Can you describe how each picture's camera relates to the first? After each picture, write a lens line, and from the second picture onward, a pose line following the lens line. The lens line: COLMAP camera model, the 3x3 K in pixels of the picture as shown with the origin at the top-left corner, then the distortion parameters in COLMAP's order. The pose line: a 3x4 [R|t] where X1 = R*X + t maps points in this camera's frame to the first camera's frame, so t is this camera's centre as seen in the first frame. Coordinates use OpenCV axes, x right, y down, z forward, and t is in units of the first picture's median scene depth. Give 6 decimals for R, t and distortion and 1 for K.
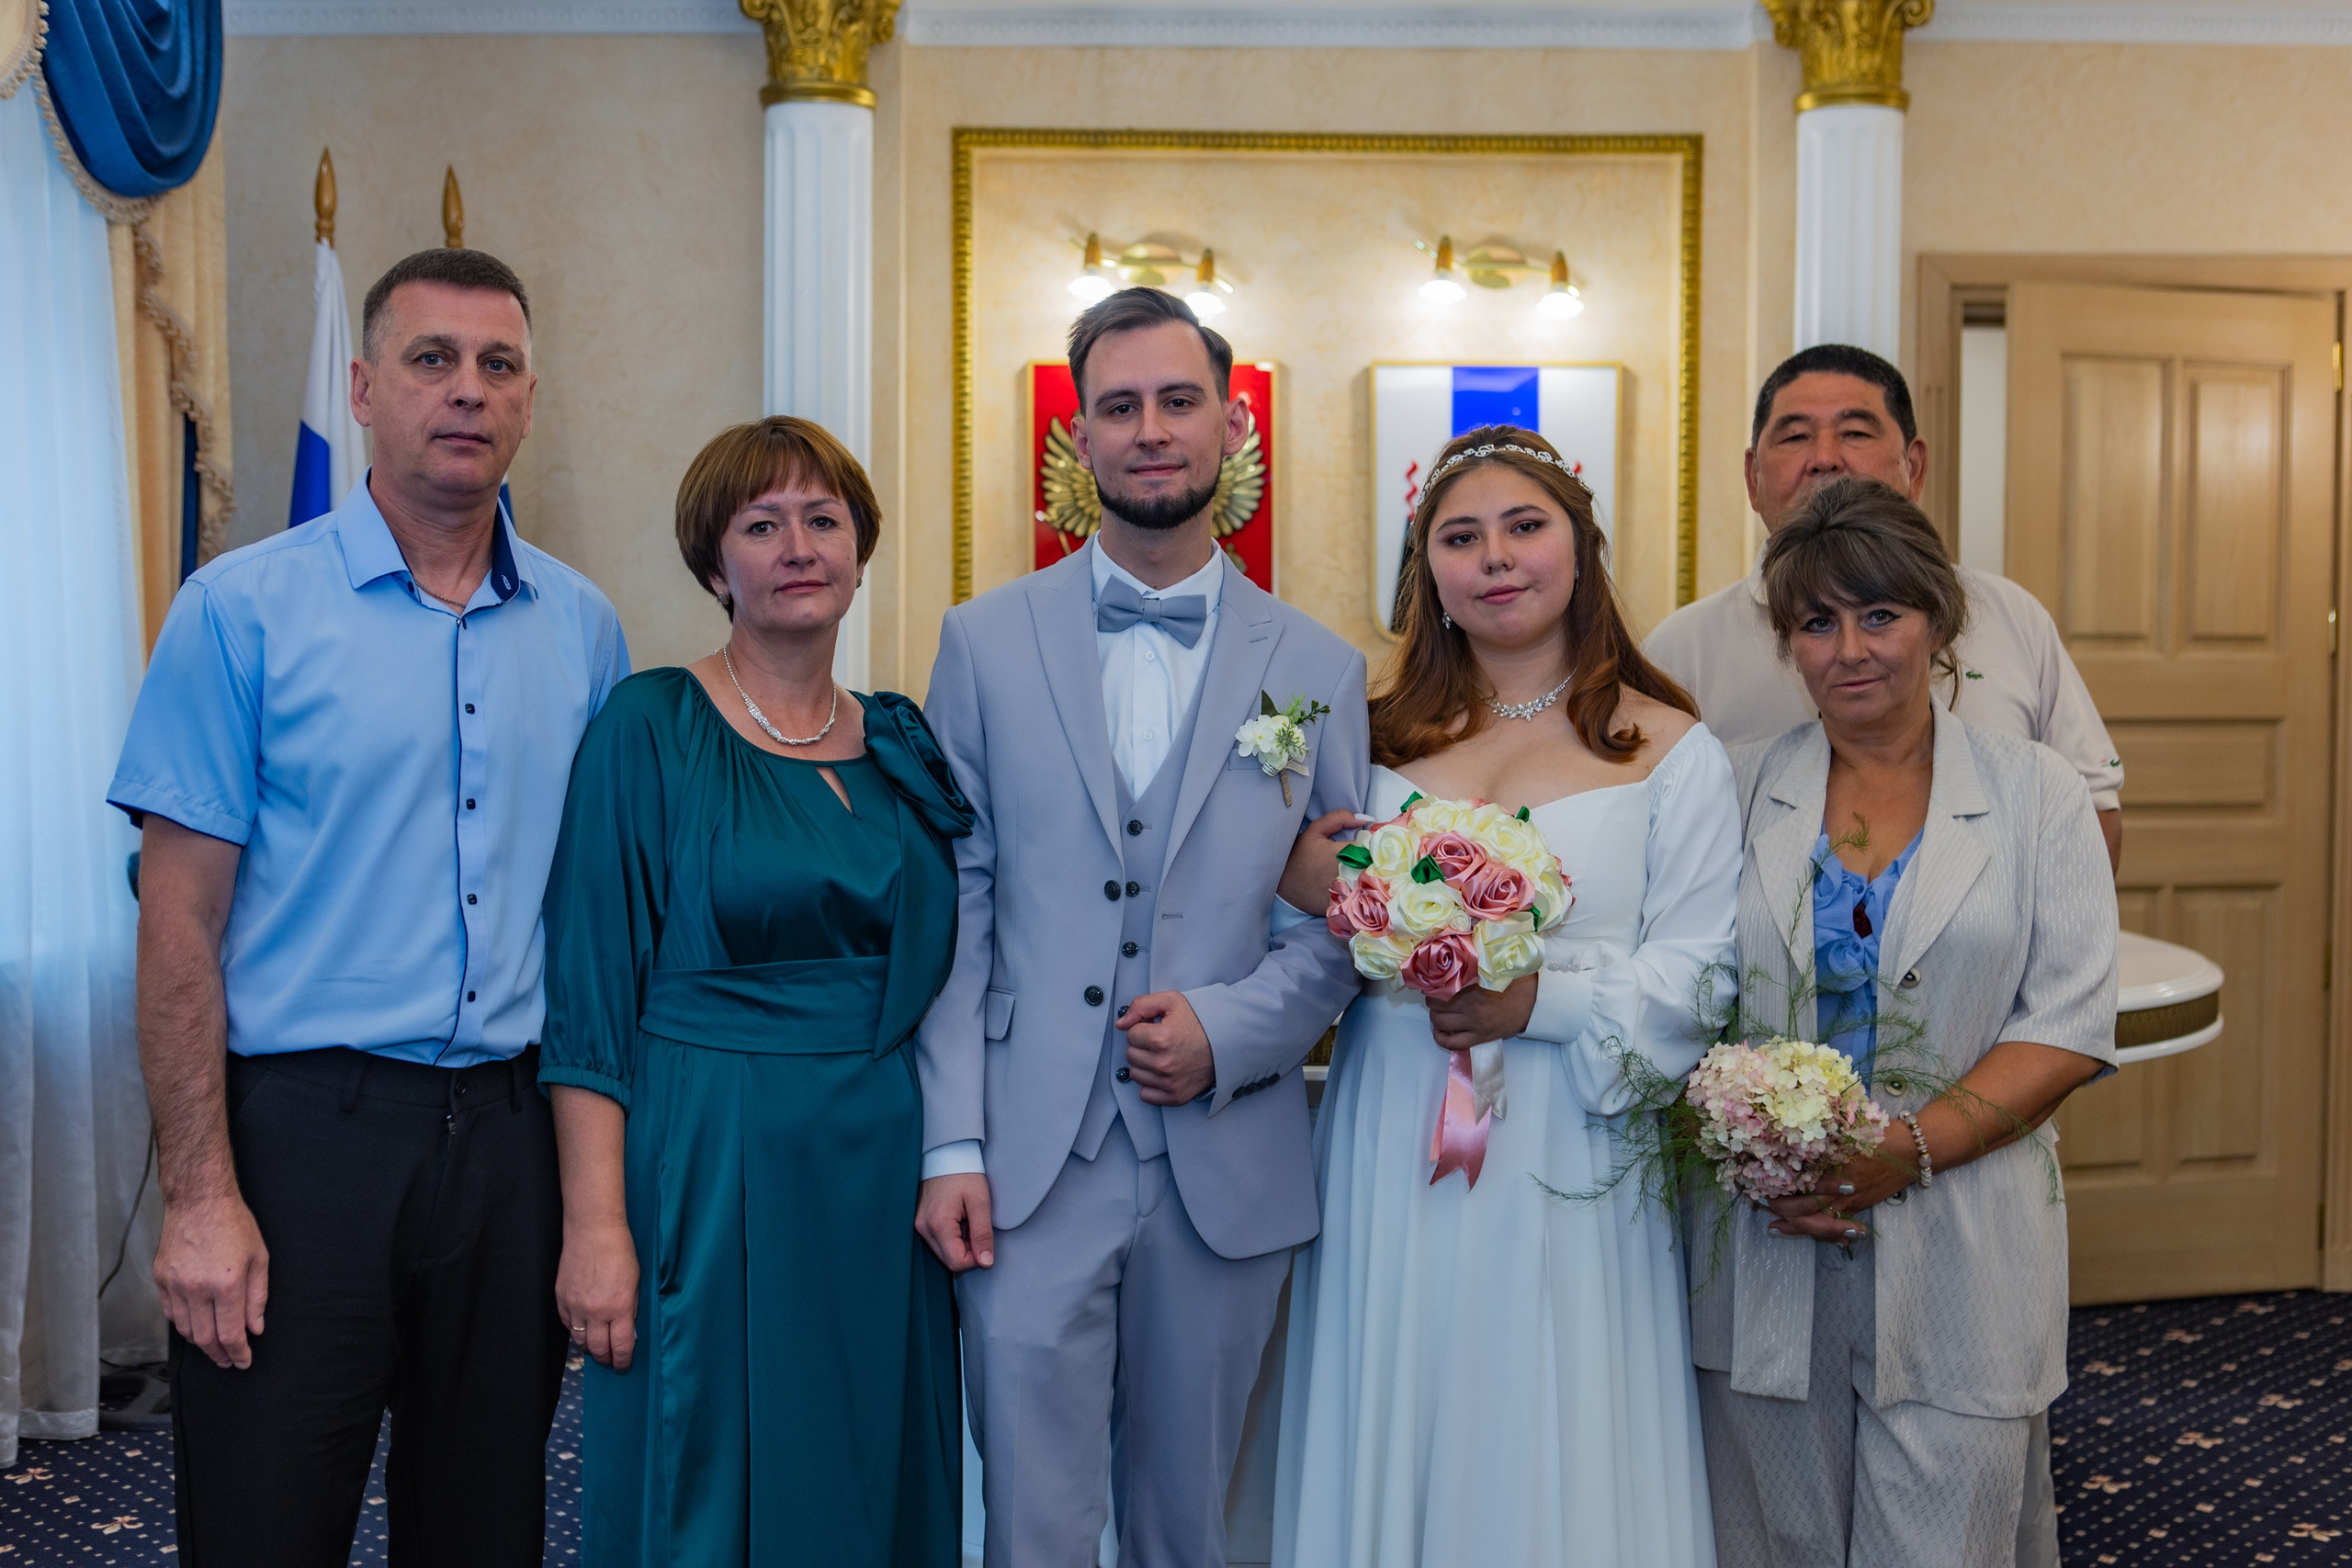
lens RADIAL K [[2809.0, 0, 1189.6], [0, 2809.0, 763.6], [0, 0, 1]] dist [-0.021798, 0.015958]
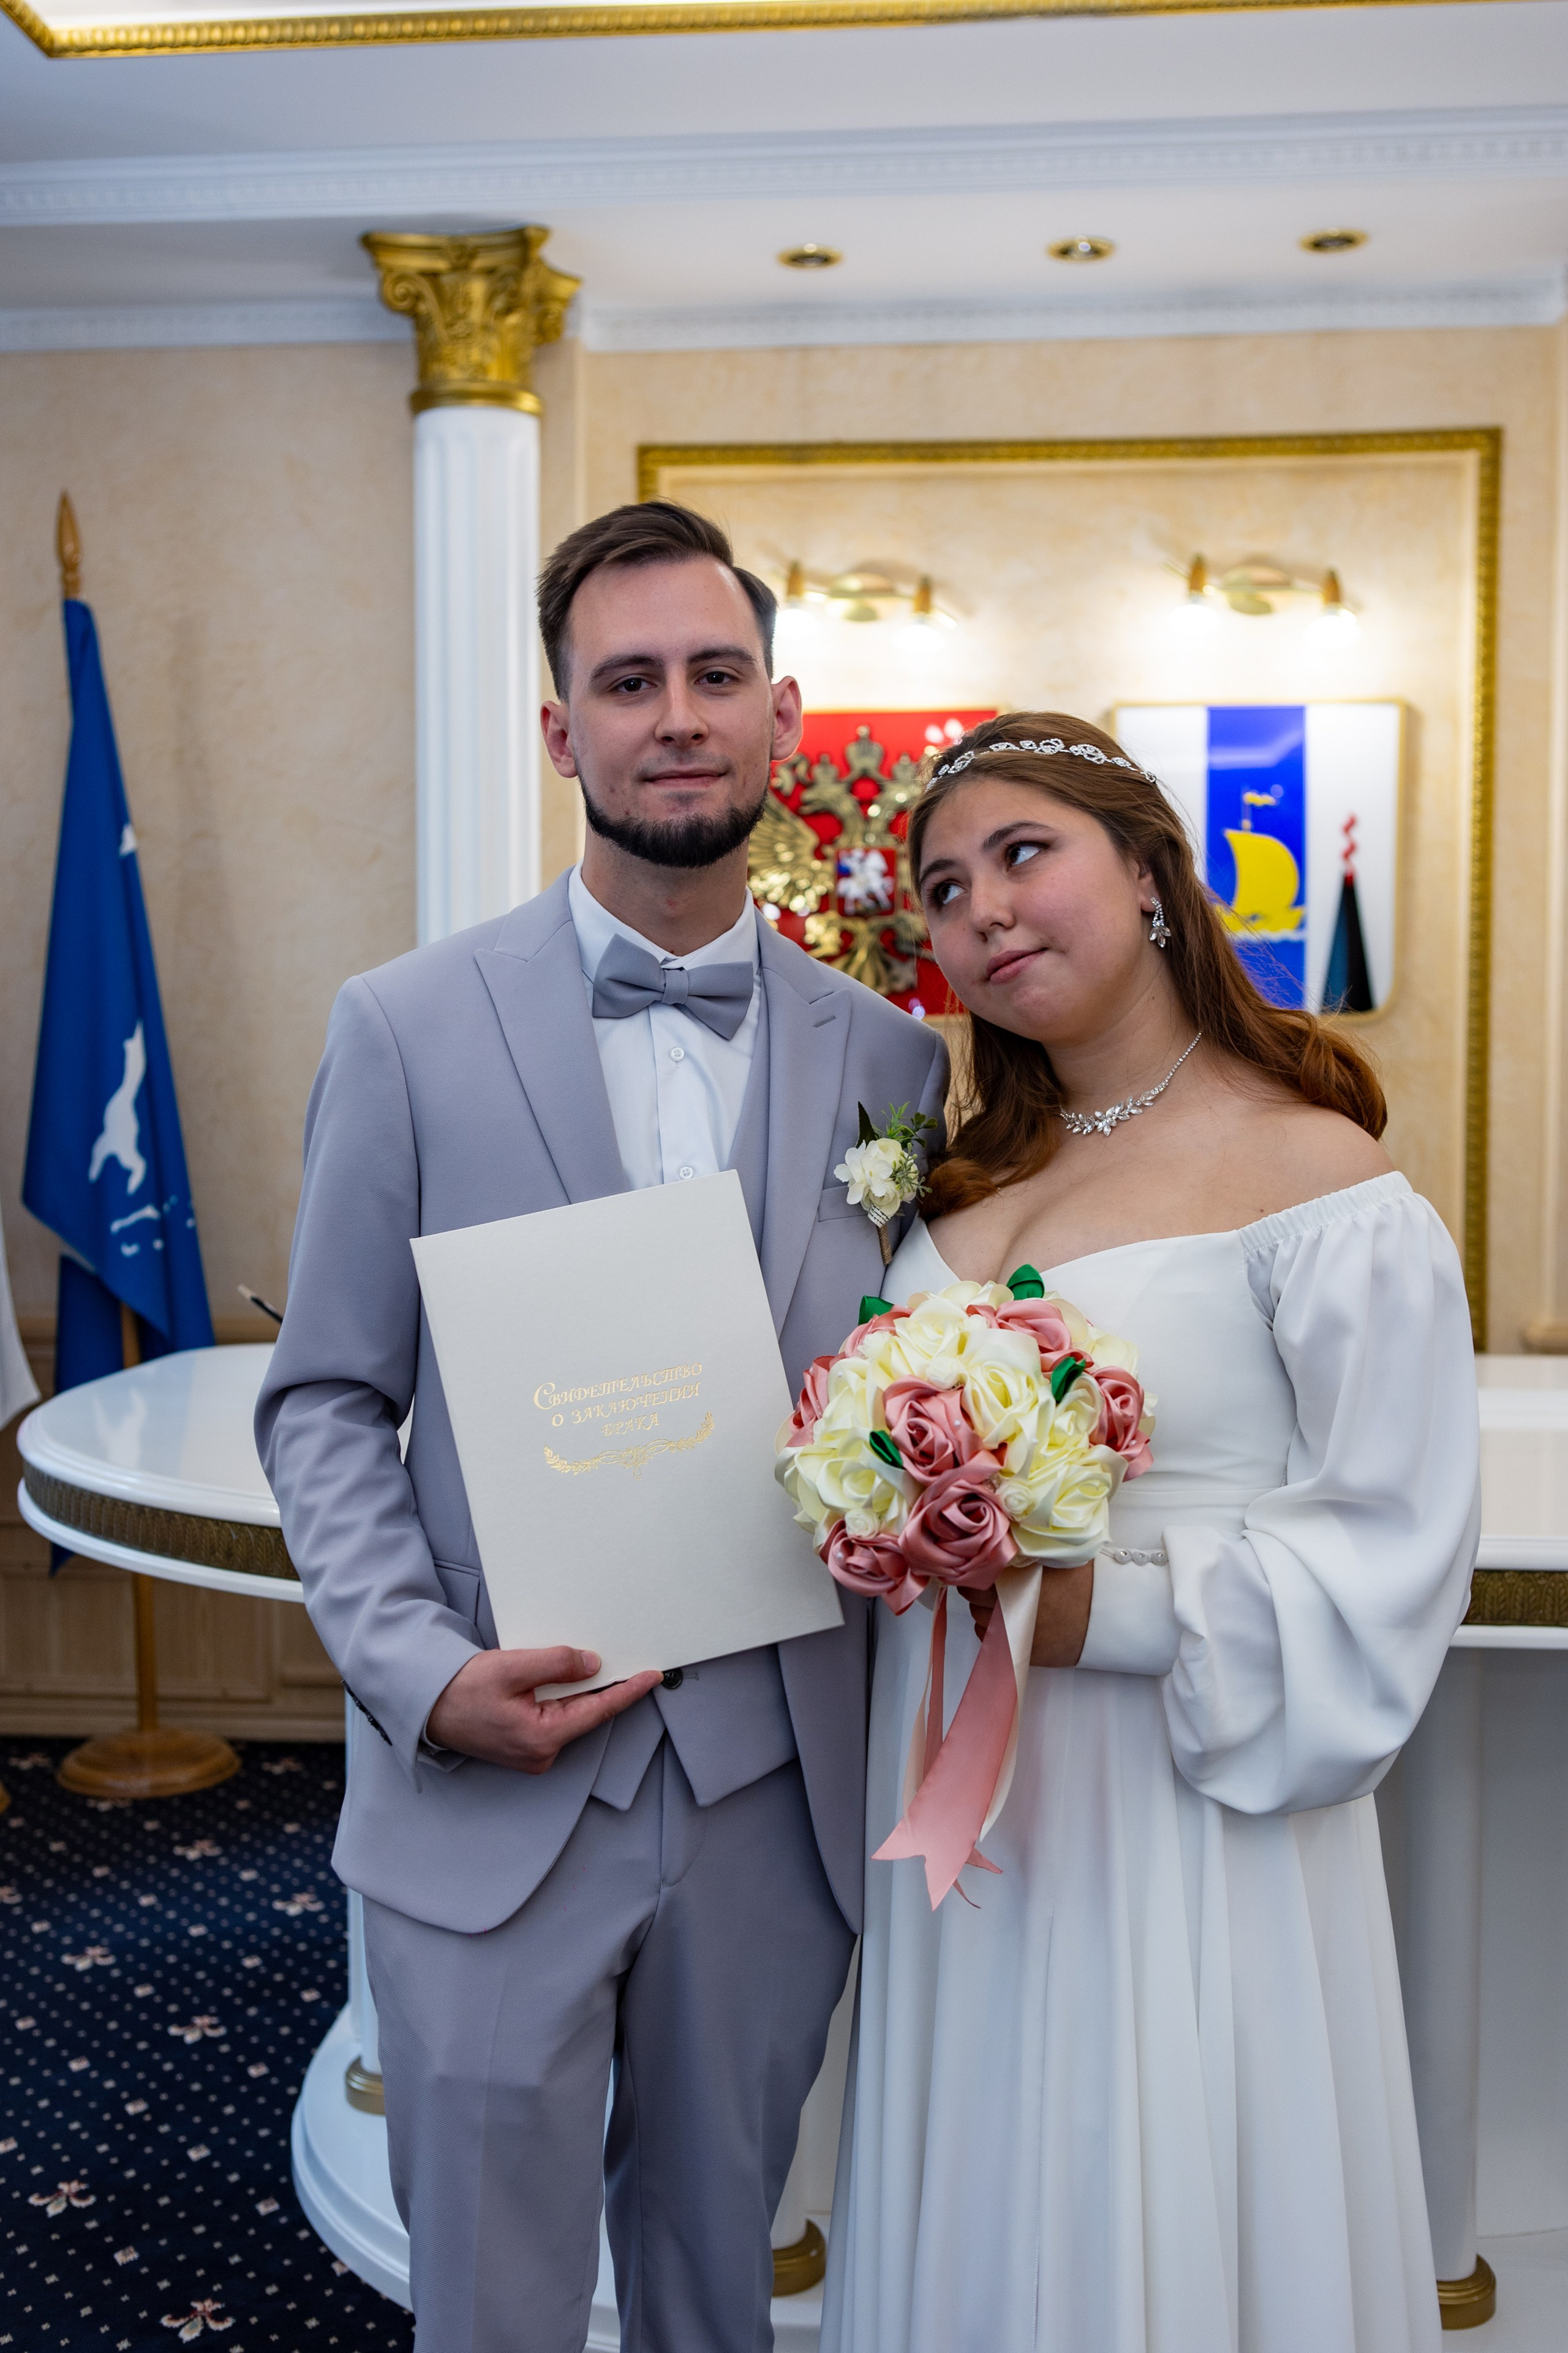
lens RADIAL K [[2410.9, 0, 777.2], [0, 2410.9, 1154.0], [0, 0, 1]] dist [0.058837, -0.100566]
pose [[0.996491, -0.002417, -0.083669, 0.023919], [0.003666, 0.999884, 0.014779, -0.013872], [0.083624, -0.015034, 0.996384, 0.244145]]
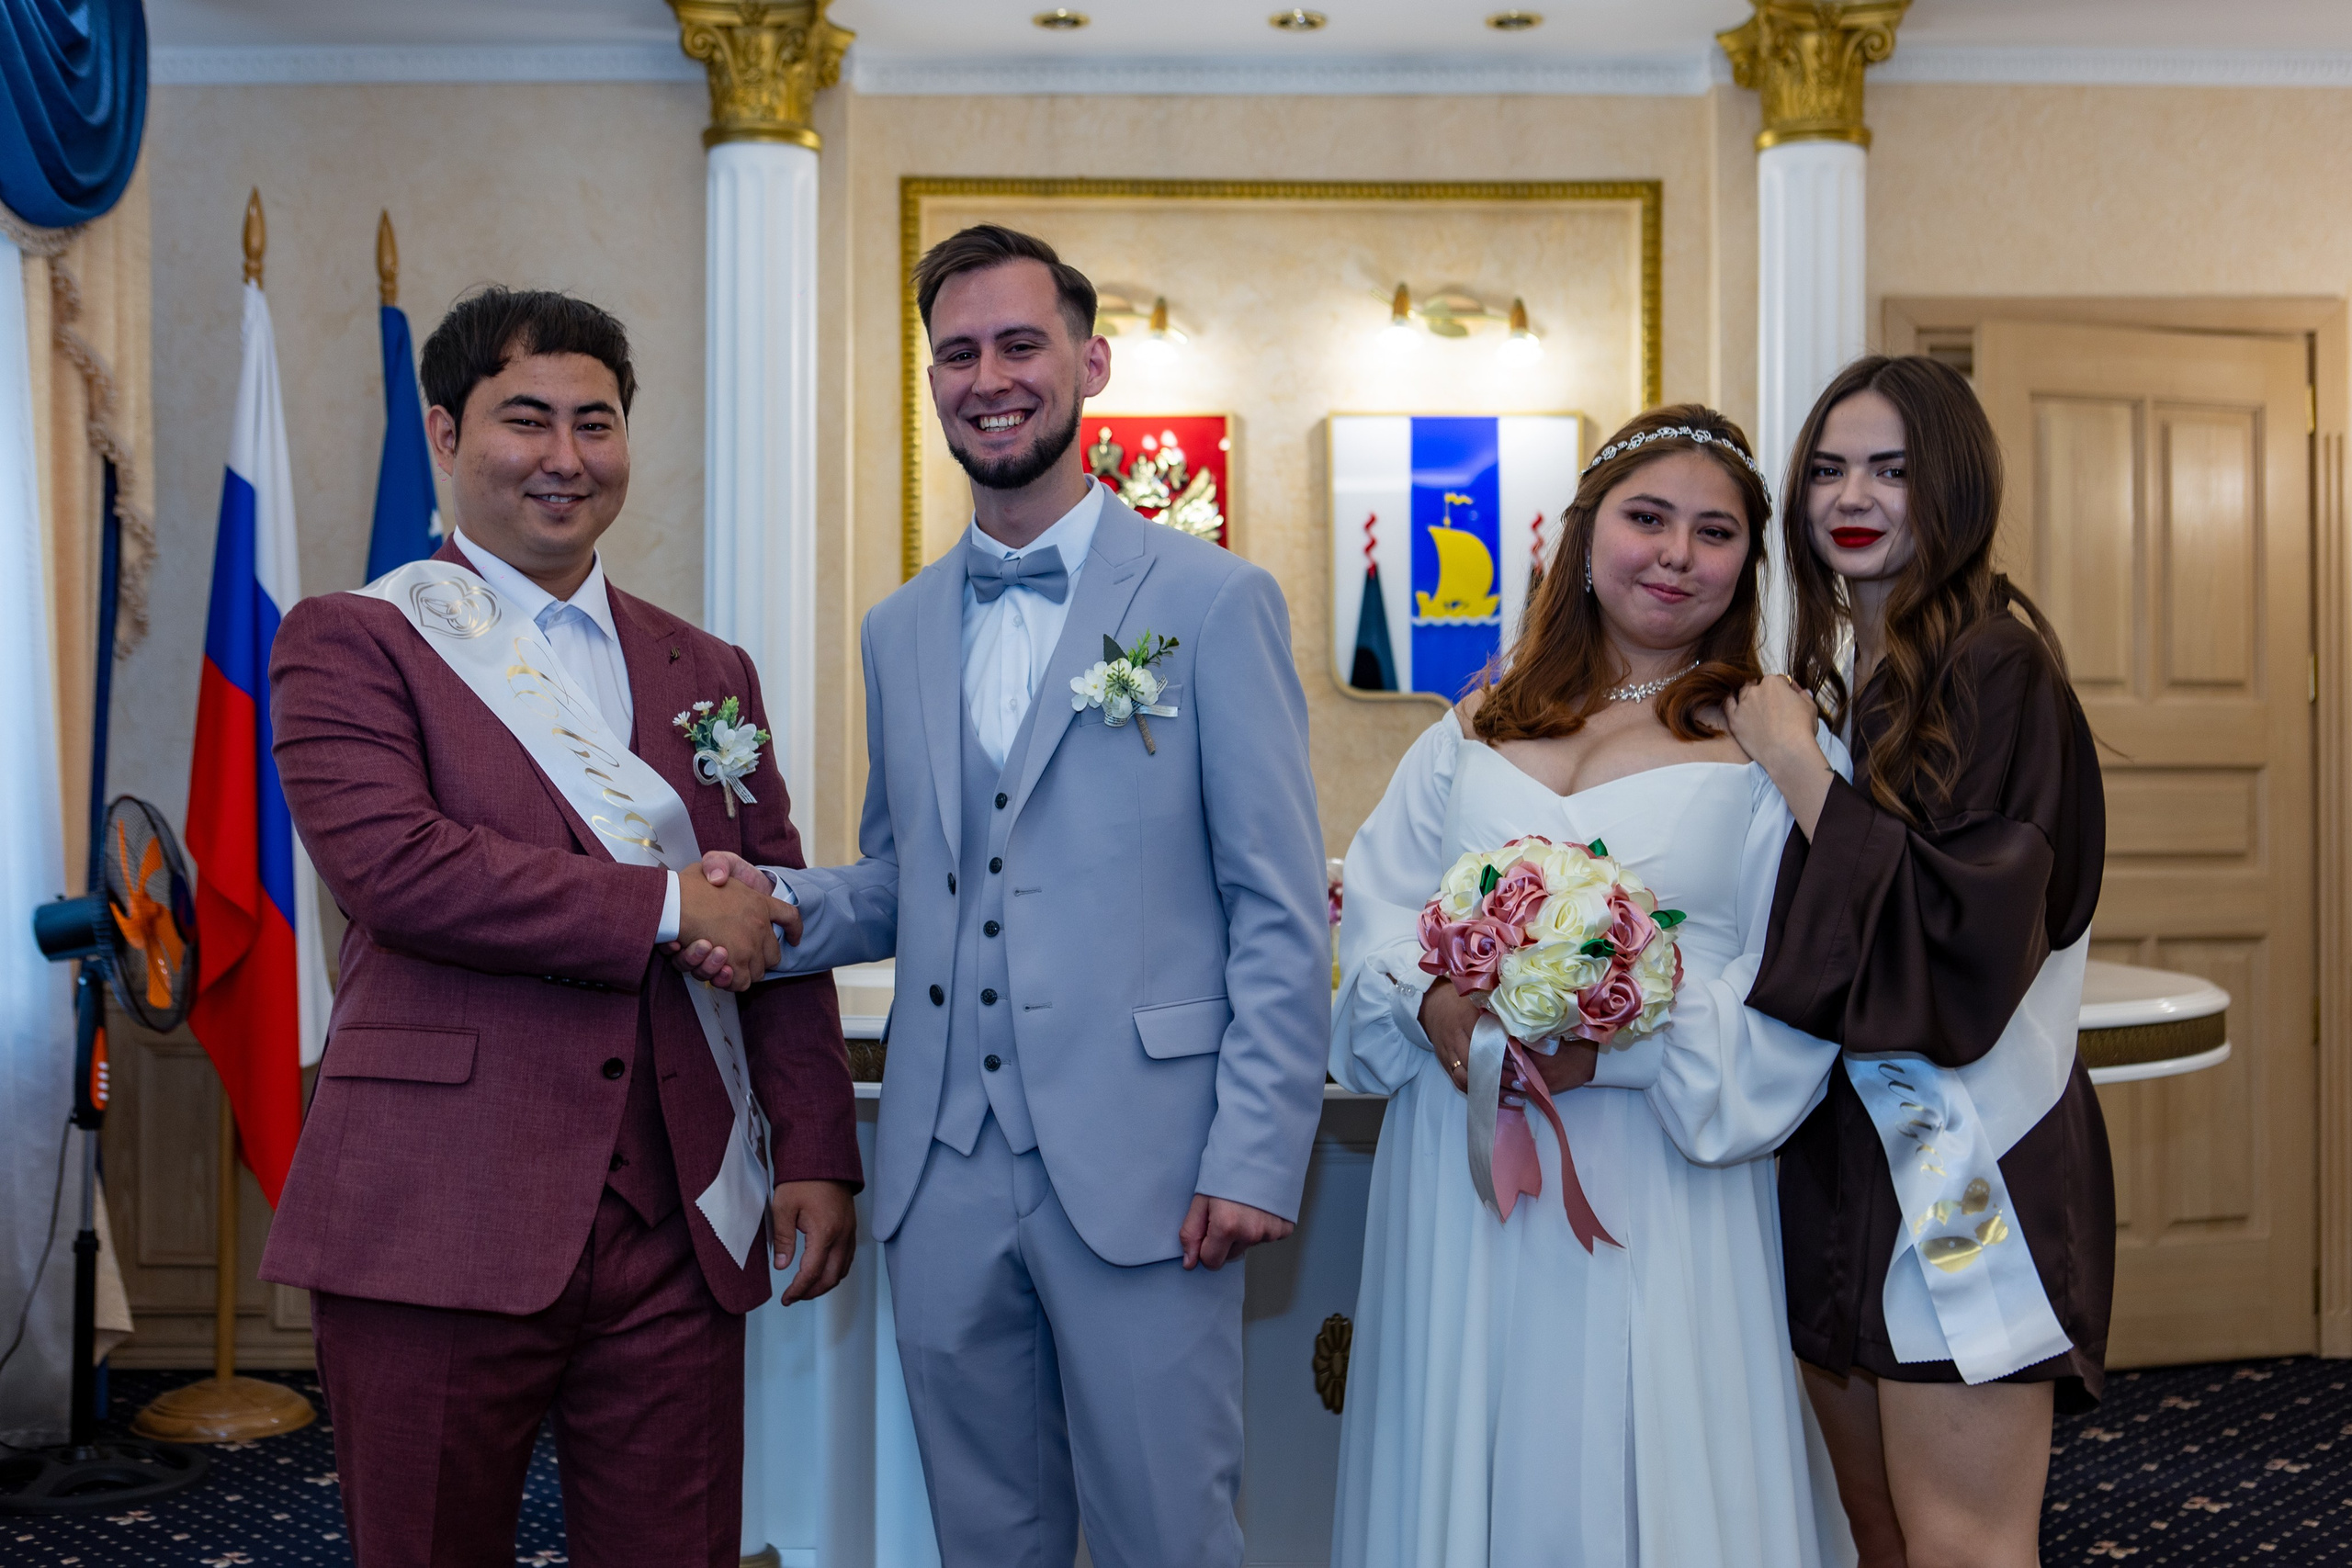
lens RADIAL K [[2721.2, 0, 1188.0], [0, 2721.2, 767.6], [0, 0, 1]] dist [-0.015775, 0.009630]
pose [[0.999932, -0.006172, 0.009892, 0.005777], [0.006652, 0.998763, -0.049267, 0.028945], [-0.009576, 0.049329, 0.998737, 0.058431]]
